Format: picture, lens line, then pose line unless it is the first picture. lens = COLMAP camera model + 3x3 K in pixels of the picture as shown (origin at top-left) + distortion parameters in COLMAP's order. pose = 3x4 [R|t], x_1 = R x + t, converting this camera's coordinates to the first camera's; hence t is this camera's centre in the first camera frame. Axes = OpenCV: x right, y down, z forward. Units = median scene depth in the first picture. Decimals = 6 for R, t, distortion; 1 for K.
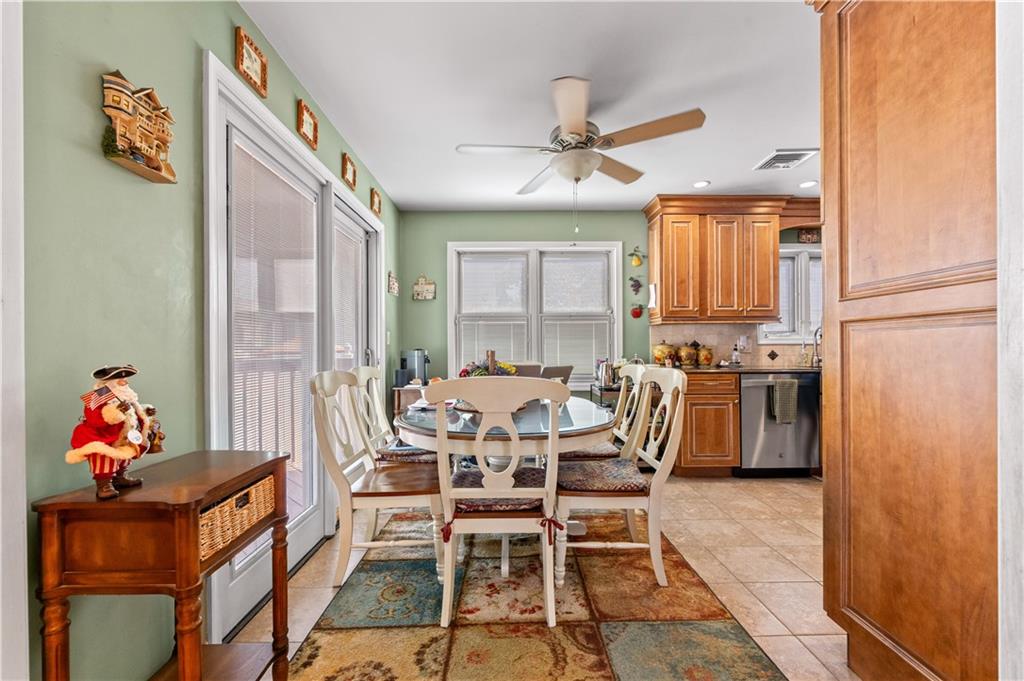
lens RADIAL K [[396.0, 0, 502.6], [0, 396.0, 348.0], [0, 0, 1]] dist [-0.001132, -0.000161]
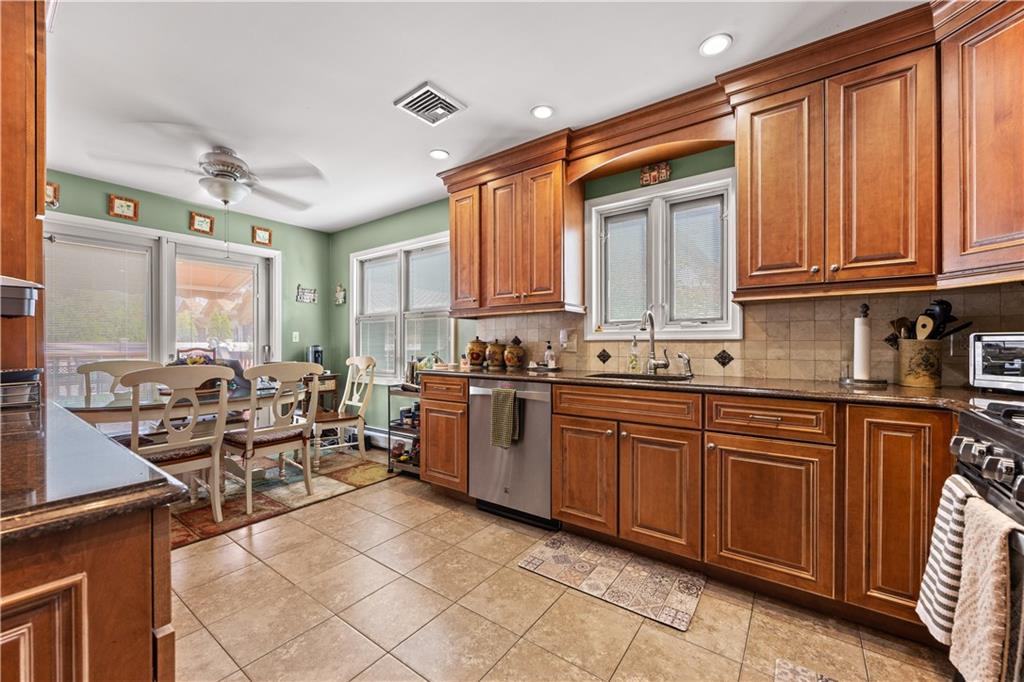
lens RADIAL K [[396.0, 0, 513.8], [0, 396.0, 346.1], [0, 0, 1]] dist [-0.001132, -0.000161]
pose [[0.814158, 0.004742, -0.580624, 0.960113], [0.005149, 0.999868, 0.015386, -0.011215], [0.580621, -0.015517, 0.814026, 0.333254]]
